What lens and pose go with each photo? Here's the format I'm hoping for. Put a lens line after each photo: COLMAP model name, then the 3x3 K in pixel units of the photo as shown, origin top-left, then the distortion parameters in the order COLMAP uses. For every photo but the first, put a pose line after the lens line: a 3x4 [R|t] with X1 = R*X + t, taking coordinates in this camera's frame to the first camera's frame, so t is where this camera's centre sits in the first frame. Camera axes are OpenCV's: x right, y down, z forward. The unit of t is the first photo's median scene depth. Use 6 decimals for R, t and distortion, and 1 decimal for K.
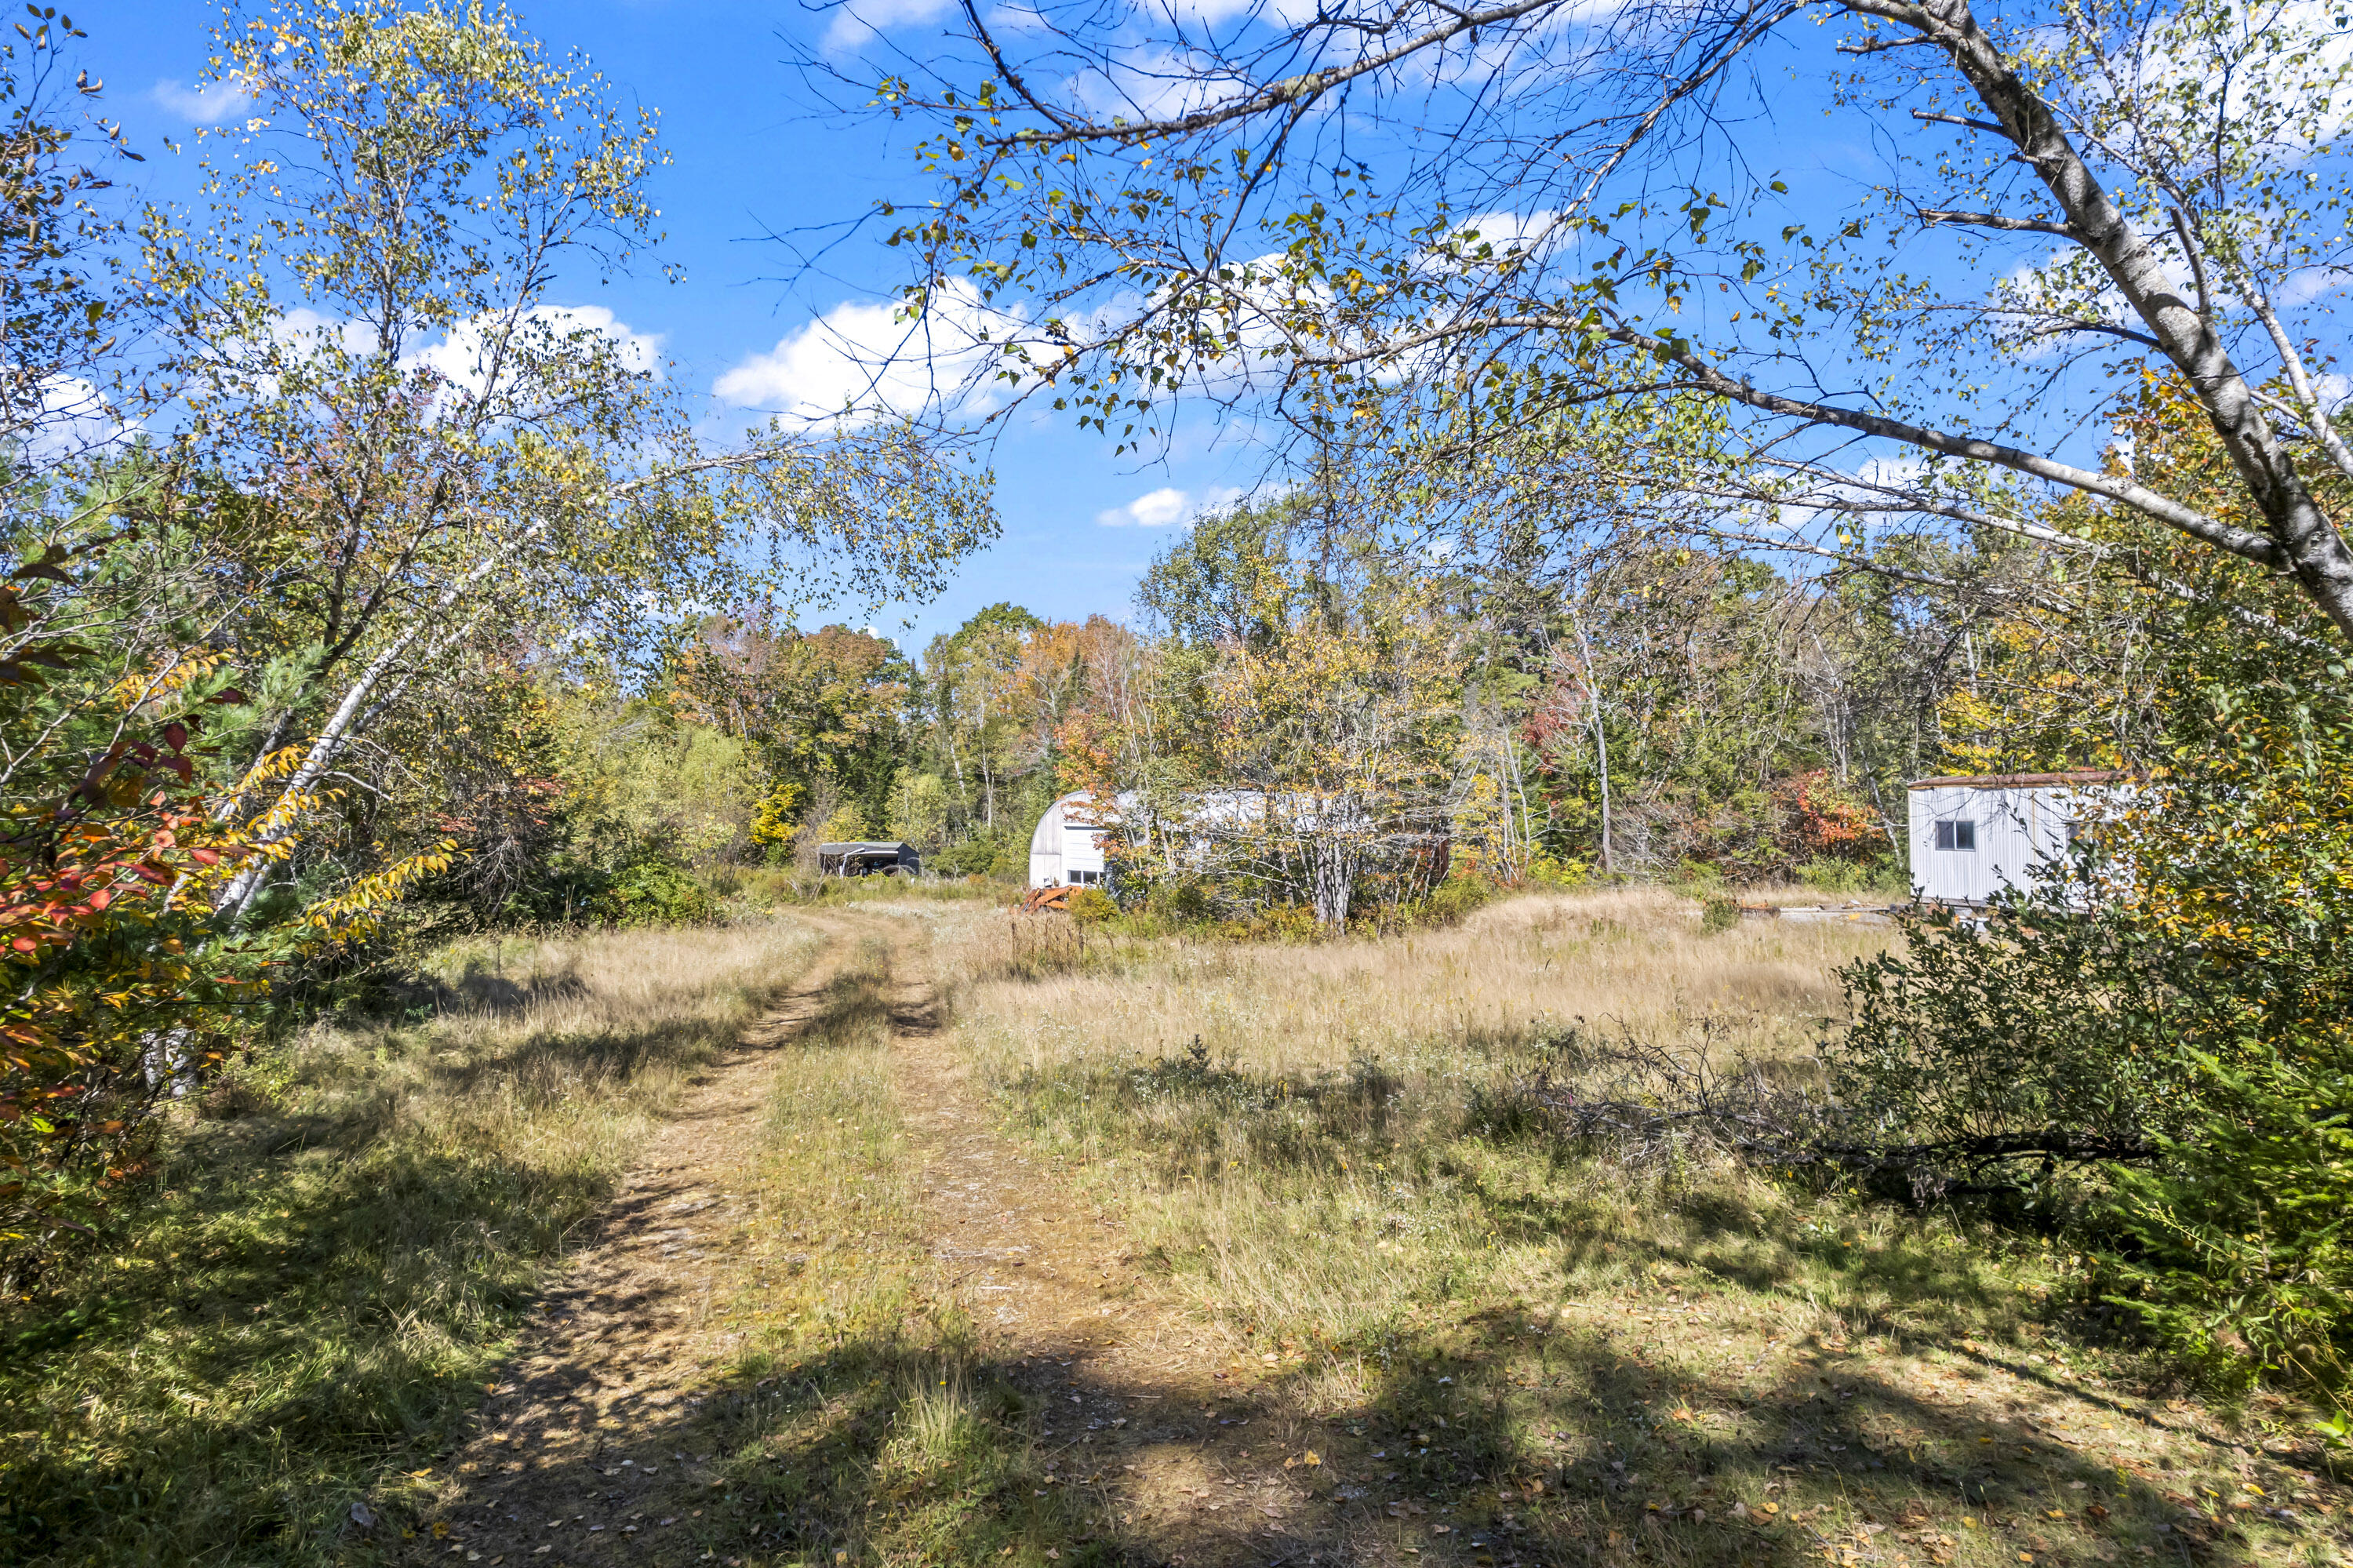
lens RADIAL K [[1496.5, 0, 1176.5], [0, 1496.5, 784.0], [0, 0, 1]] dist [-0.060563, 0.049199]
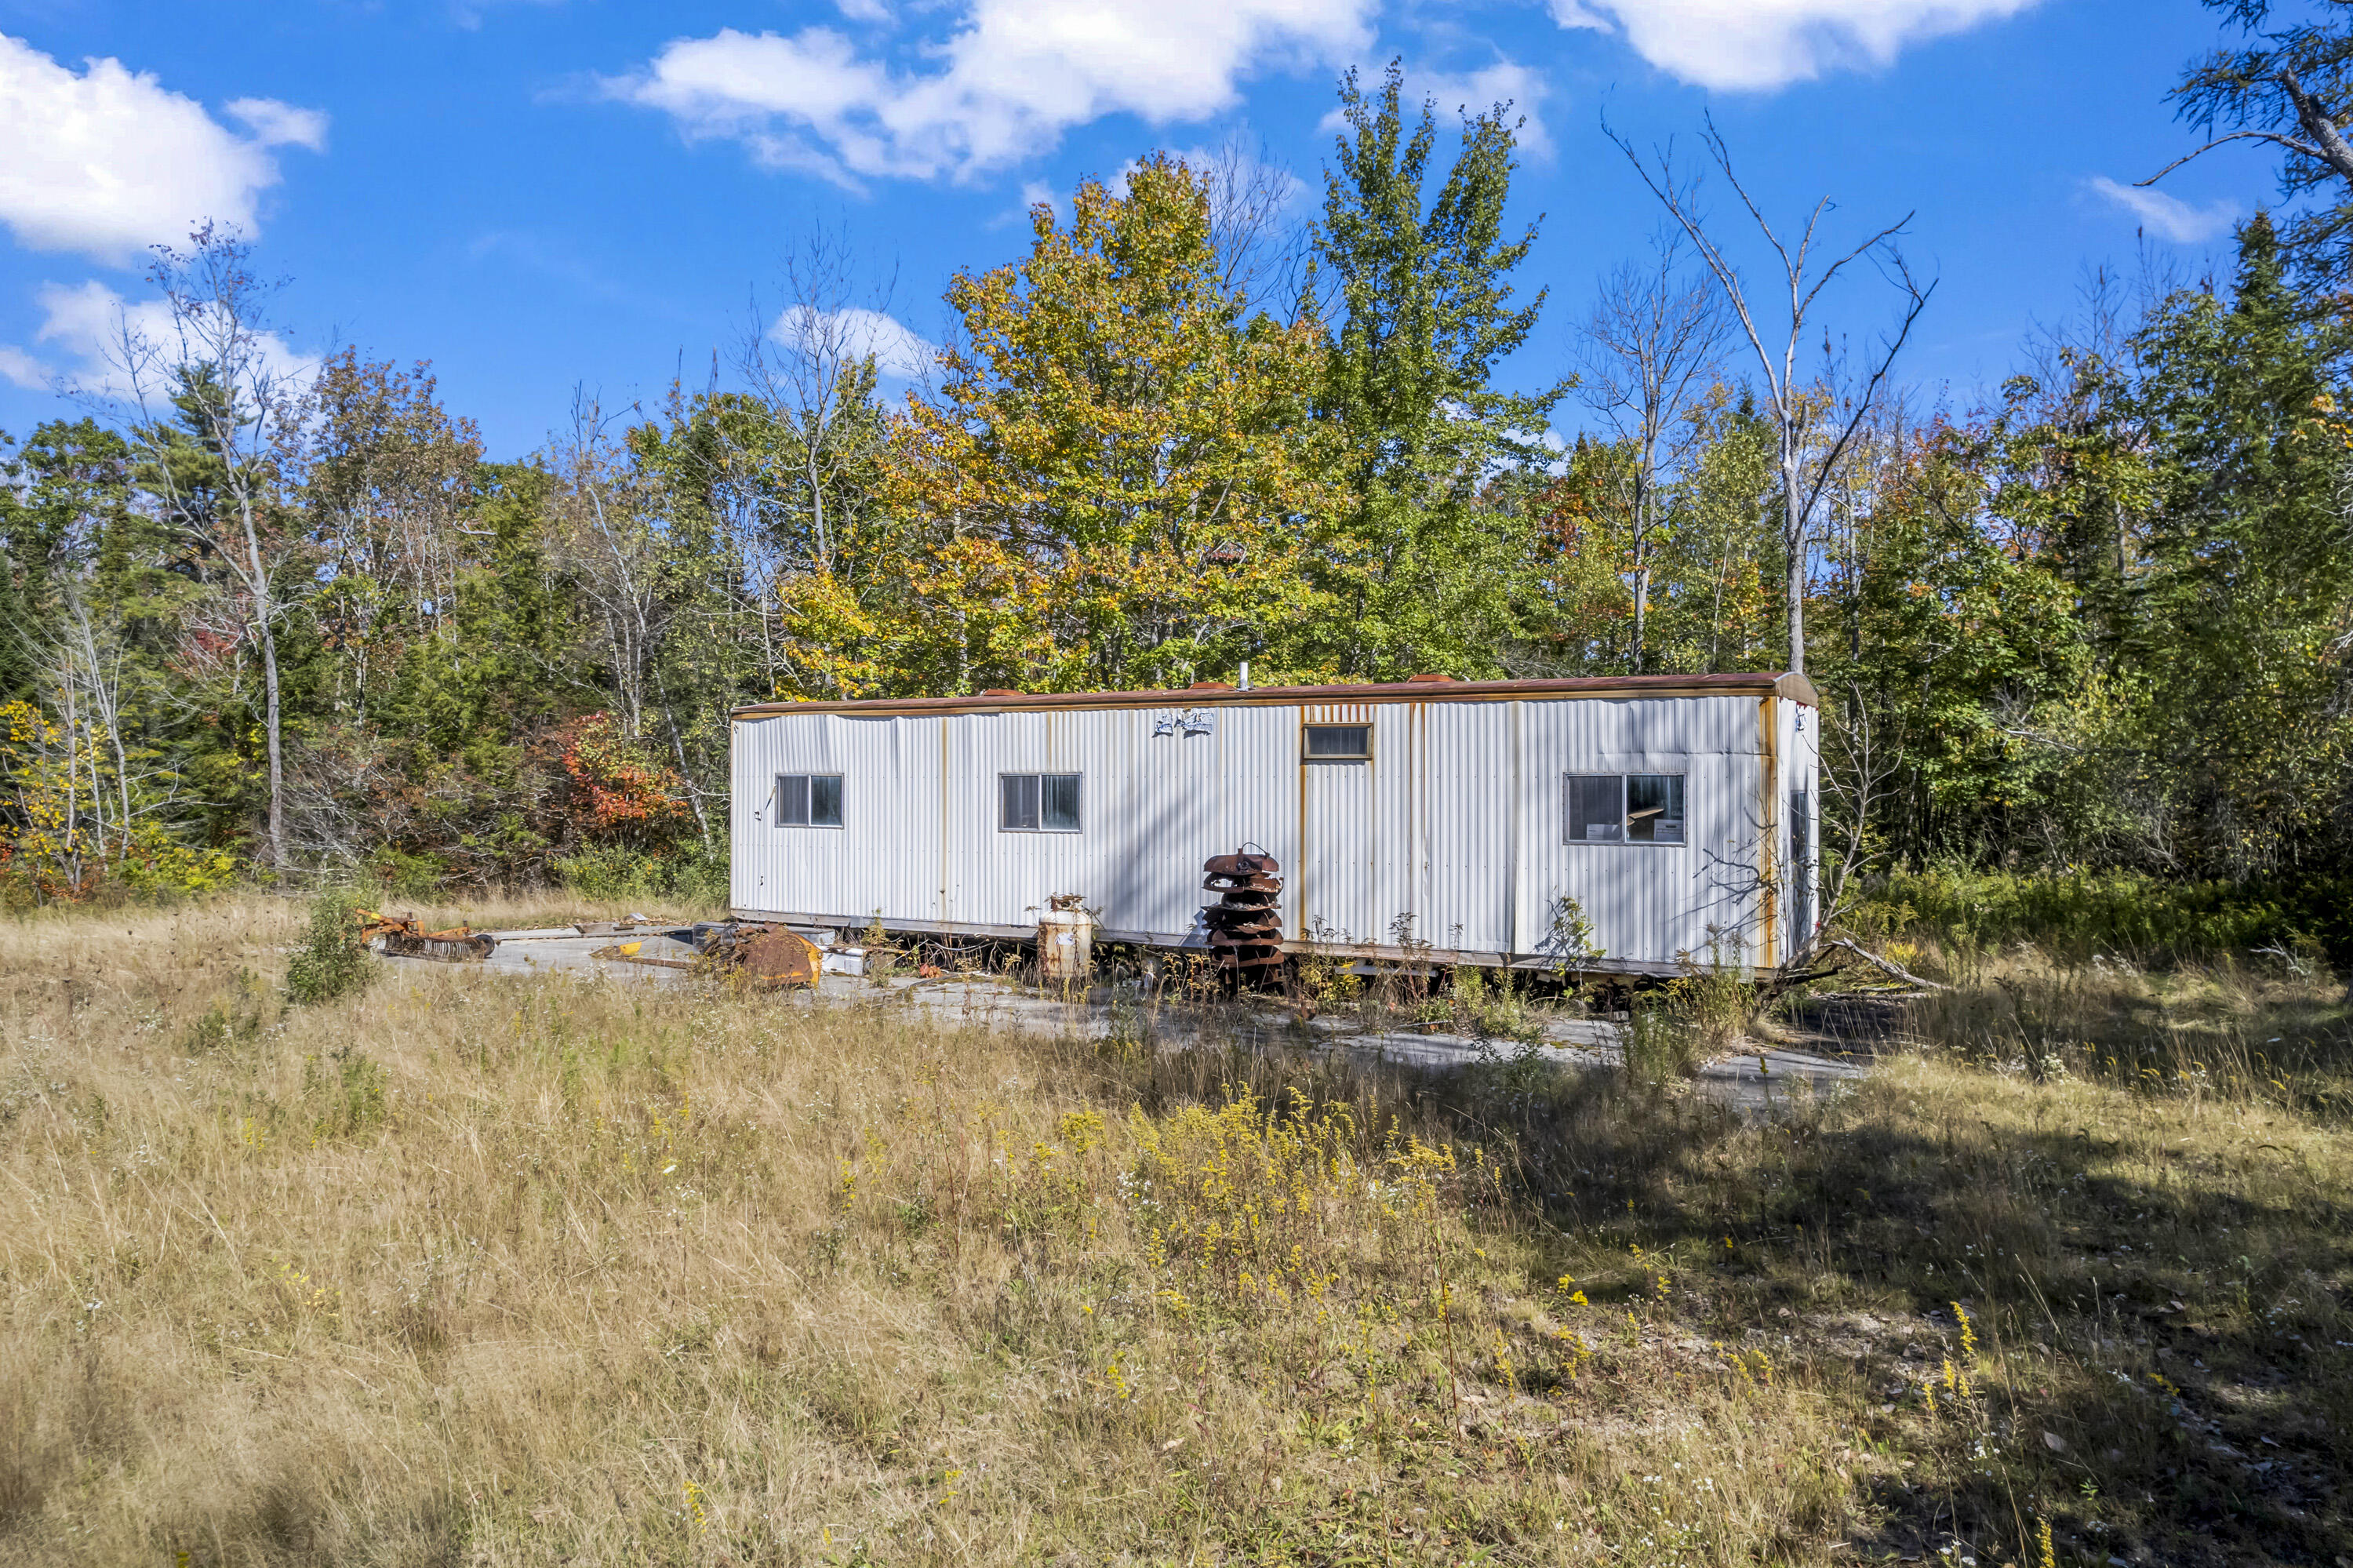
lens RADIAL K [[1496.5, 0, 1176.5], [0, 1496.5, 784.0], [0, 0, 1]] dist [-0.060563, 0.049199]
pose [[0.724922, 0.027546, 0.688280, 0.165915], [-0.029940, 0.999516, -0.008467, 0.019875], [-0.688180, -0.014469, 0.725396, 0.342306]]
